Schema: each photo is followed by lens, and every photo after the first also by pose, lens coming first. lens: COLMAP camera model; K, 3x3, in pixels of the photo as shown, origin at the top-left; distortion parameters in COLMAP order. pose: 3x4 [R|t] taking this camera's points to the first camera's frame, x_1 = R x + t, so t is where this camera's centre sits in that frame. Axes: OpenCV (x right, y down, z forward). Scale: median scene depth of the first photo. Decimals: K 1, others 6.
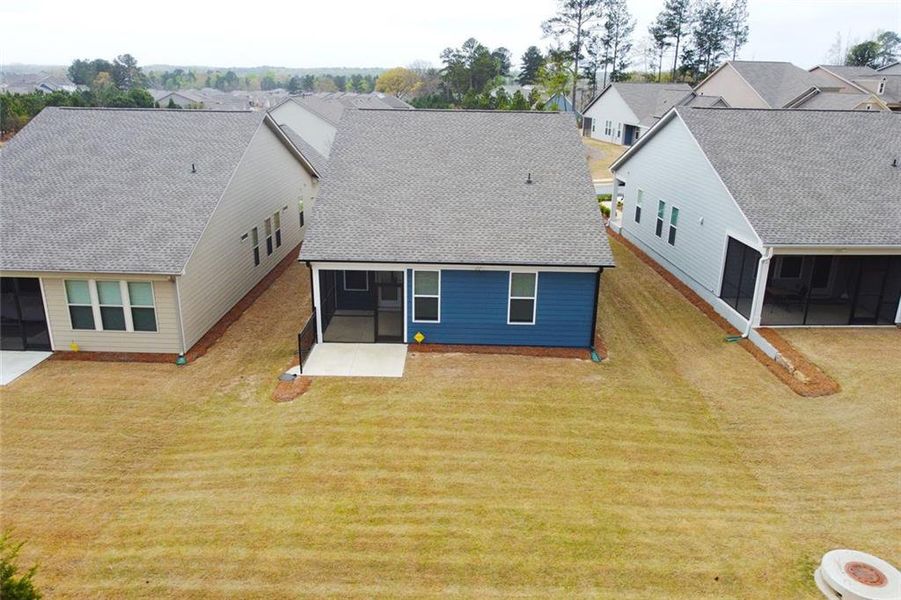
lens RADIAL K [[662.4, 0, 451.1], [0, 662.4, 300.4], [0, 0, 1]] dist [0.001856, -0.013194]
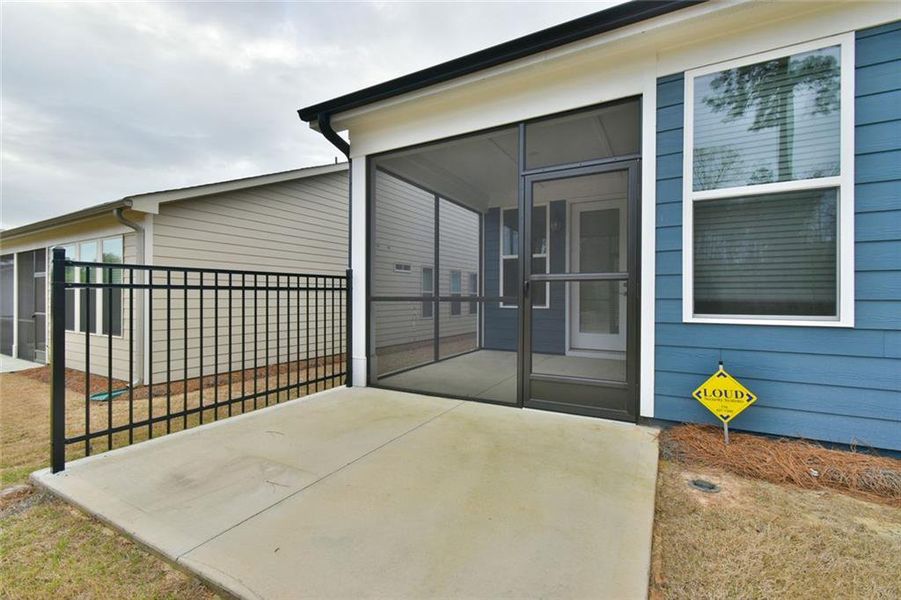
lens RADIAL K [[396.1, 0, 455.8], [0, 396.1, 296.8], [0, 0, 1]] dist [-0.000180, -0.000412]
pose [[0.886241, -0.014222, -0.463006, -0.065703], [-0.132143, 0.950234, -0.282122, 0.073394], [0.443977, 0.311211, 0.840257, 0.873599]]
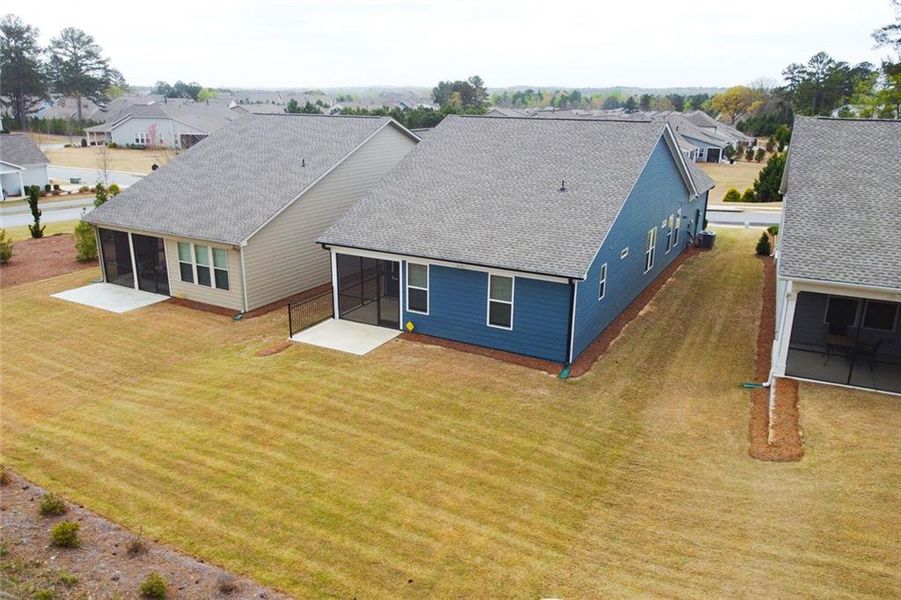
lens RADIAL K [[662.4, 0, 456.1], [0, 662.4, 301.3], [0, 0, 1]] dist [0.001856, -0.013194]
pose [[0.892021, 0.130182, -0.432842, 0.482467], [-0.141093, 0.989972, 0.006974, -0.001342], [0.429409, 0.054850, 0.901443, 0.076031]]
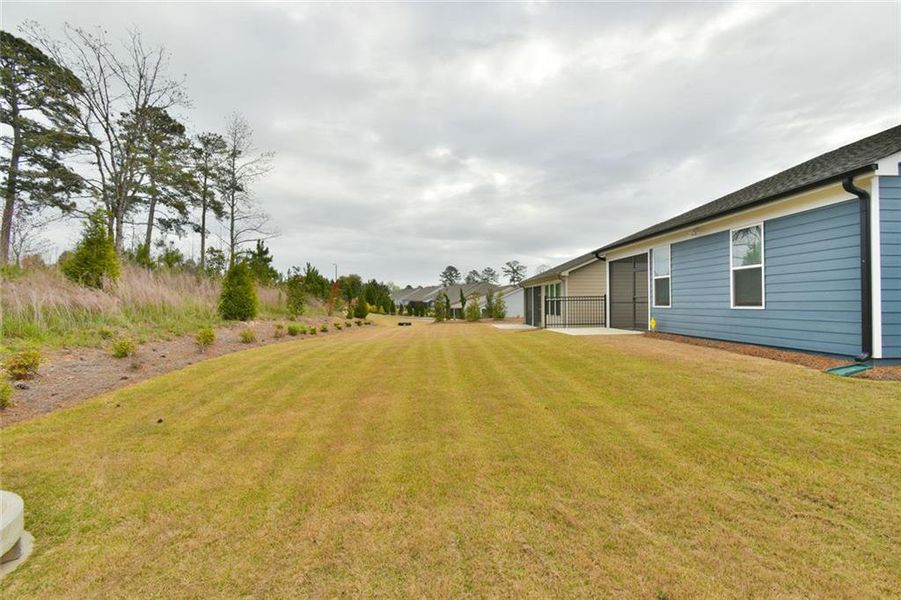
lens RADIAL K [[396.1, 0, 452.9], [0, 396.1, 306.6], [0, 0, 1]] dist [-0.000180, -0.000412]
pose [[0.081367, -0.010926, -0.996624, 0.487655], [-0.285216, 0.957868, -0.033787, 0.134441], [0.955003, 0.287002, 0.074822, 0.703366]]
